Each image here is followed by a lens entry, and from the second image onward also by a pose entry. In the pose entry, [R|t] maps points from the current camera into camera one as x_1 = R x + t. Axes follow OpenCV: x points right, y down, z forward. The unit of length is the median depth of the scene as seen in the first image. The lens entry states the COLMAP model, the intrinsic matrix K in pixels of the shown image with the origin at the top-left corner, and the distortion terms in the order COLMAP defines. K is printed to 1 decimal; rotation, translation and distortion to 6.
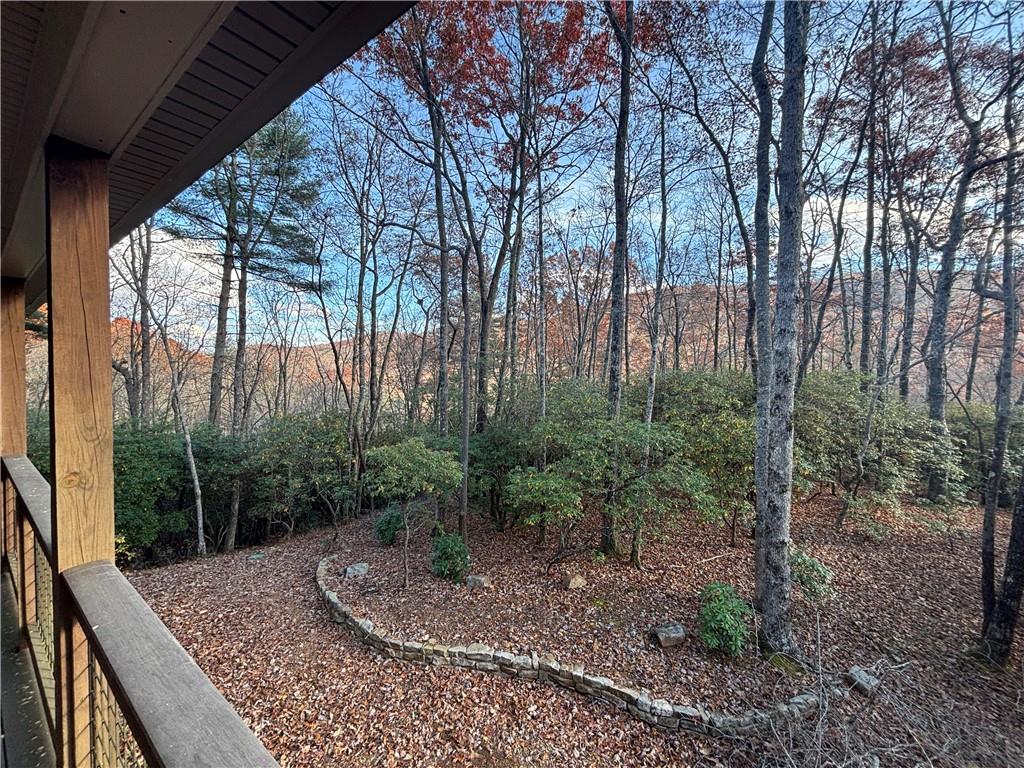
lens RADIAL K [[413.0, 0, 512.0], [0, 413.0, 384.0], [0, 0, 1]] dist [-0.002068, 0.000077]
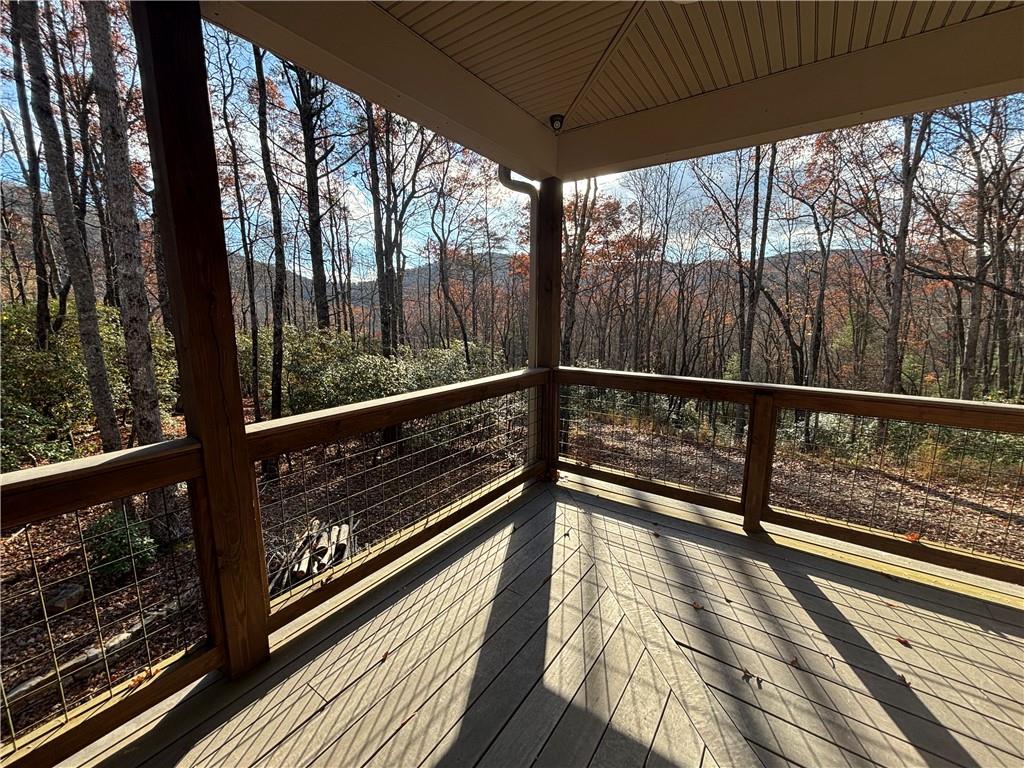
lens RADIAL K [[411.0, 0, 511.3], [0, 411.0, 382.5], [0, 0, 1]] dist [0.000599, 0.000084]
pose [[-0.018598, -0.169851, 0.985294, -0.311515], [0.019799, 0.985209, 0.170210, 0.021043], [-0.999631, 0.022674, -0.014960, 0.043970]]
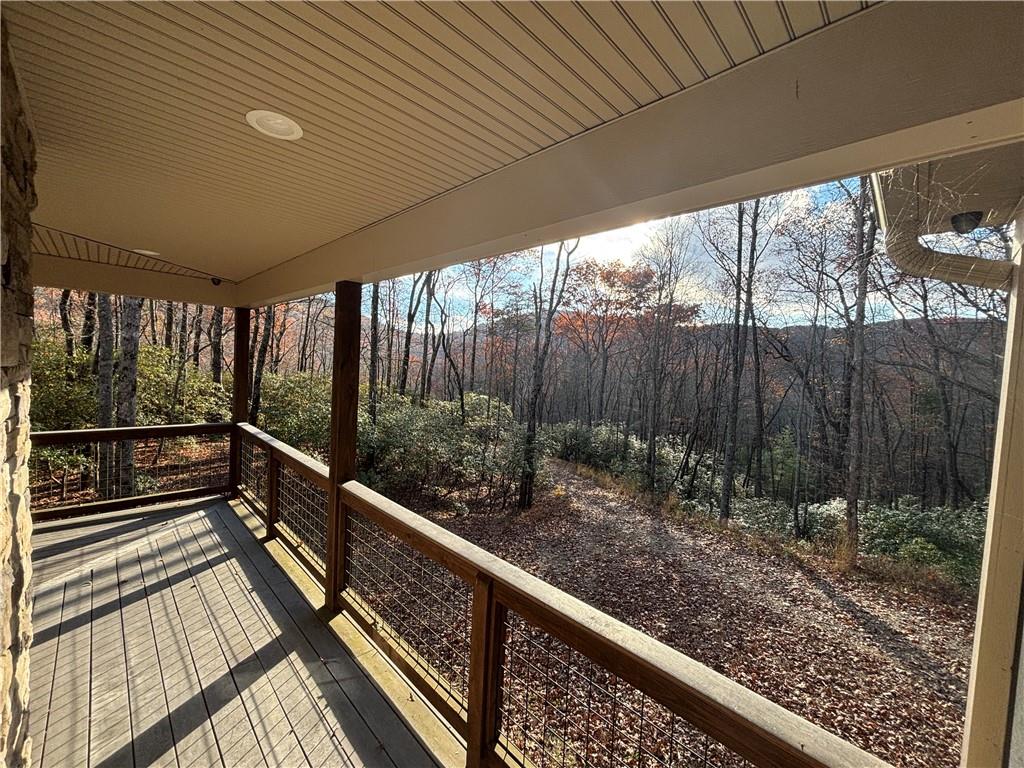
lens RADIAL K [[411.0, 0, 511.3], [0, 411.0, 382.5], [0, 0, 1]] dist [0.000599, 0.000084]
pose [[0.148348, -0.035924, 0.988283, -0.440495], [-0.032945, 0.998606, 0.041244, -0.018011], [-0.988386, -0.038677, 0.146957, -0.423224]]
